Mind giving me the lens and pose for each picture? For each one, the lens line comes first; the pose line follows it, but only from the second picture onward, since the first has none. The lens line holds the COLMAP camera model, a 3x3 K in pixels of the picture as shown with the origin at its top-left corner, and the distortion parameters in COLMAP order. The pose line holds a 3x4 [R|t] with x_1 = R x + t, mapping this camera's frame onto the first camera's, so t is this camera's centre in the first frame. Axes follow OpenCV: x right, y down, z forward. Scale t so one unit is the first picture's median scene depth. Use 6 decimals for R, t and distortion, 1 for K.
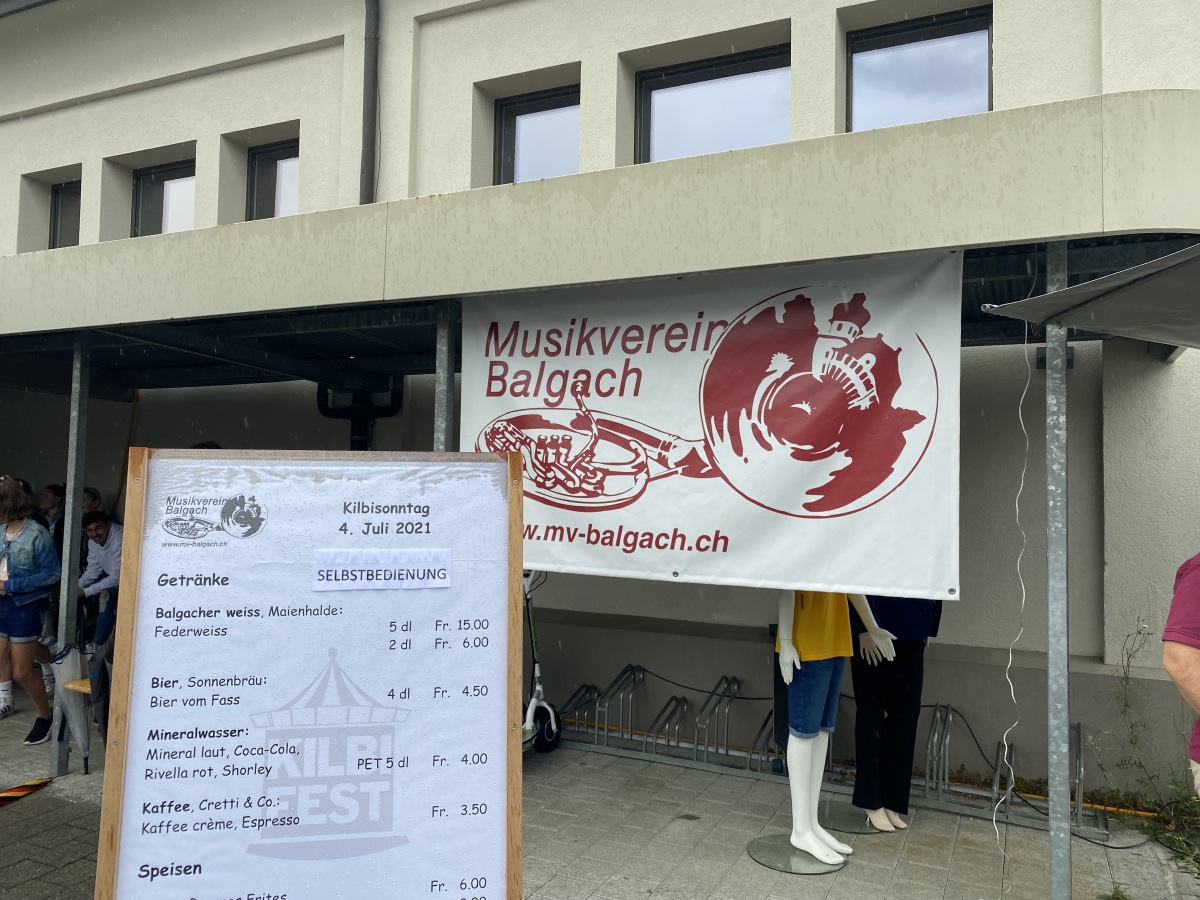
lens RADIAL K [[913.1, 0, 573.2], [0, 913.1, 445.9], [0, 0, 1]] dist [0.050063, -0.043333]
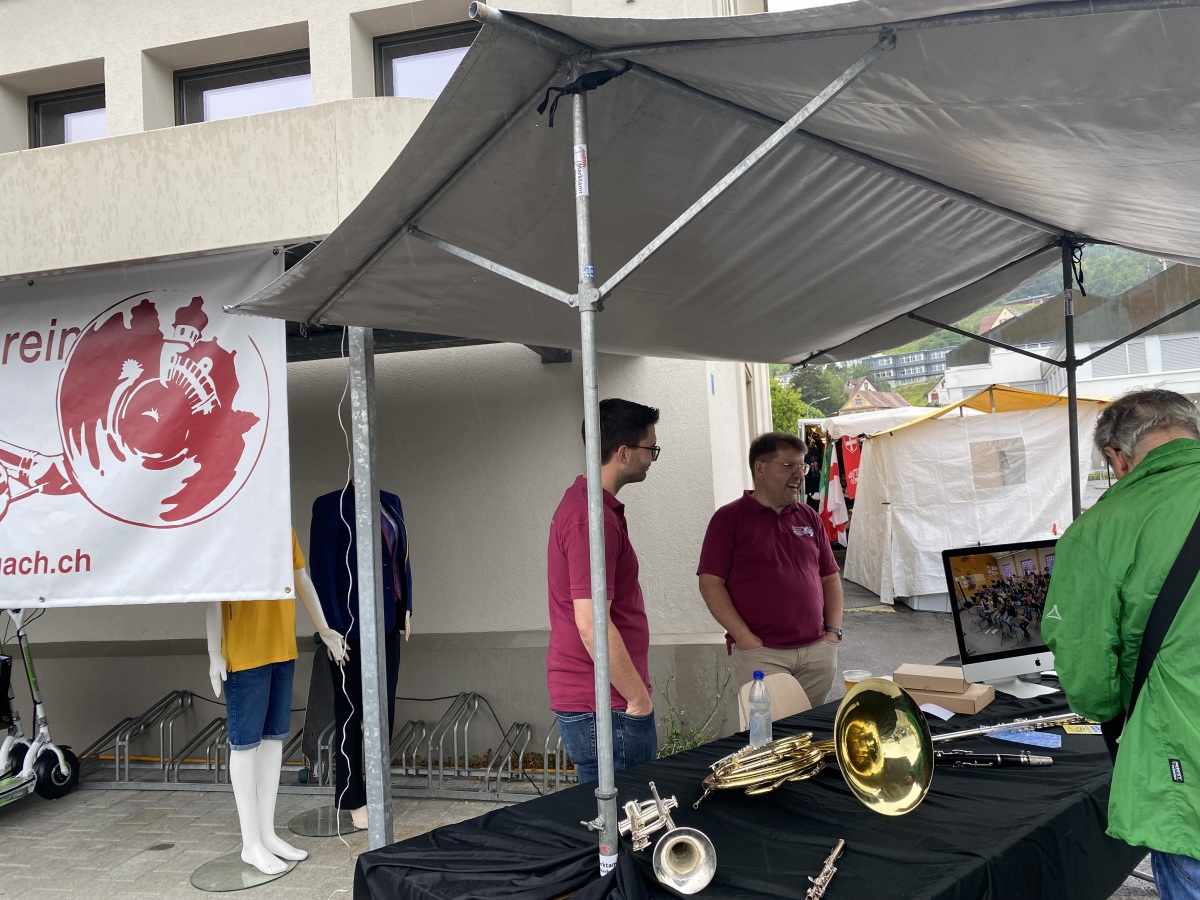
lens RADIAL K [[913.1, 0, 574.0], [0, 913.1, 444.5], [0, 0, 1]] dist [0.050063, -0.043333]
pose [[0.975229, -0.062443, 0.212201, 0.457224], [0.064022, 0.997948, -0.000570, 0.017694], [-0.211730, 0.014142, 0.977226, -0.044313]]
